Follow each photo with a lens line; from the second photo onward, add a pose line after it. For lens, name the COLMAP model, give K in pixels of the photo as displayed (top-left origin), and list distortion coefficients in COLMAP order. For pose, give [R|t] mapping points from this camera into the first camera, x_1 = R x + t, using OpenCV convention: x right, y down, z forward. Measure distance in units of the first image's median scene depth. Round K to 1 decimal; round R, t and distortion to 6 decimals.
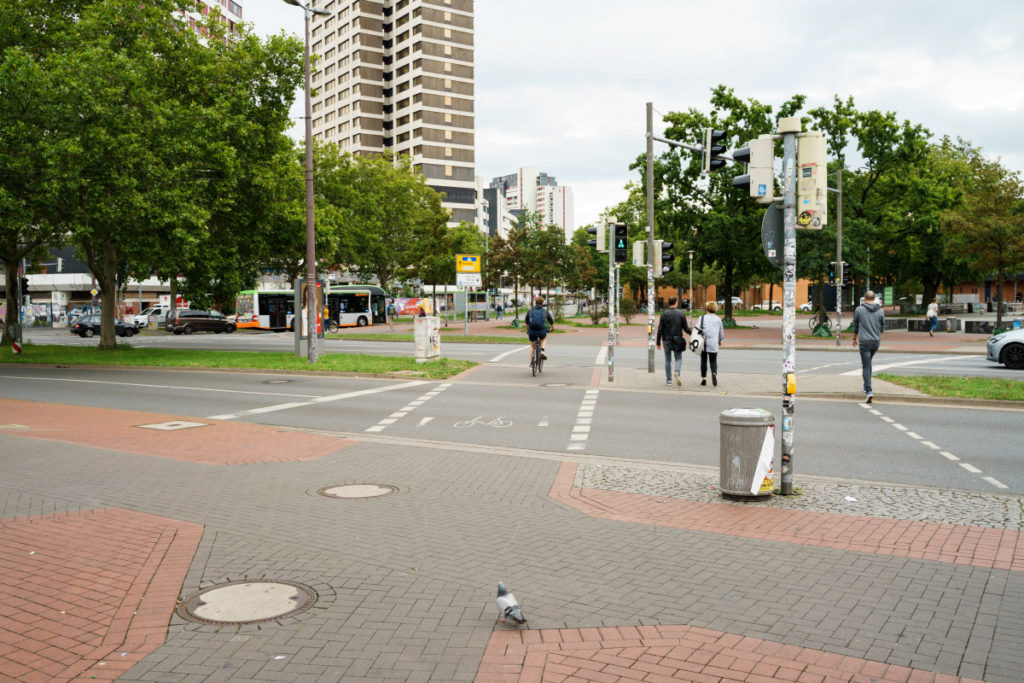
lens RADIAL K [[1360.6, 0, 512.0], [0, 1360.6, 341.5], [0, 0, 1]] dist [0.003705, -0.046598]
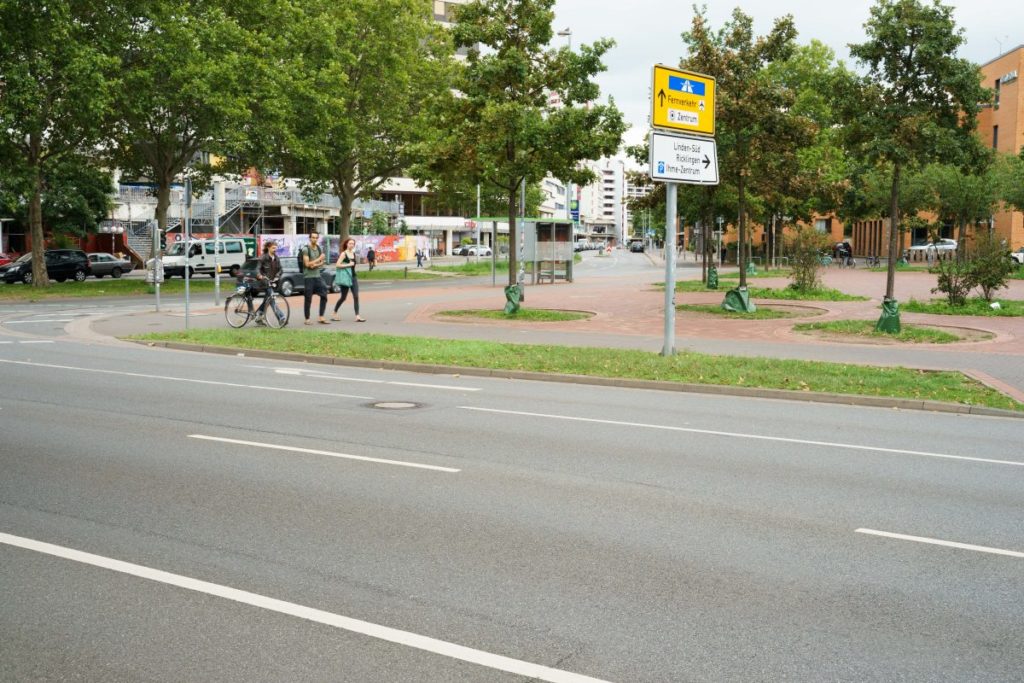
lens RADIAL K [[1360.6, 0, 512.0], [0, 1360.6, 341.5], [0, 0, 1]] dist [0.003705, -0.046598]
pose [[0.998981, 0.009679, 0.044089, -0.056943], [-0.011468, 0.999114, 0.040502, -0.012609], [-0.043658, -0.040966, 0.998206, 0.503068]]
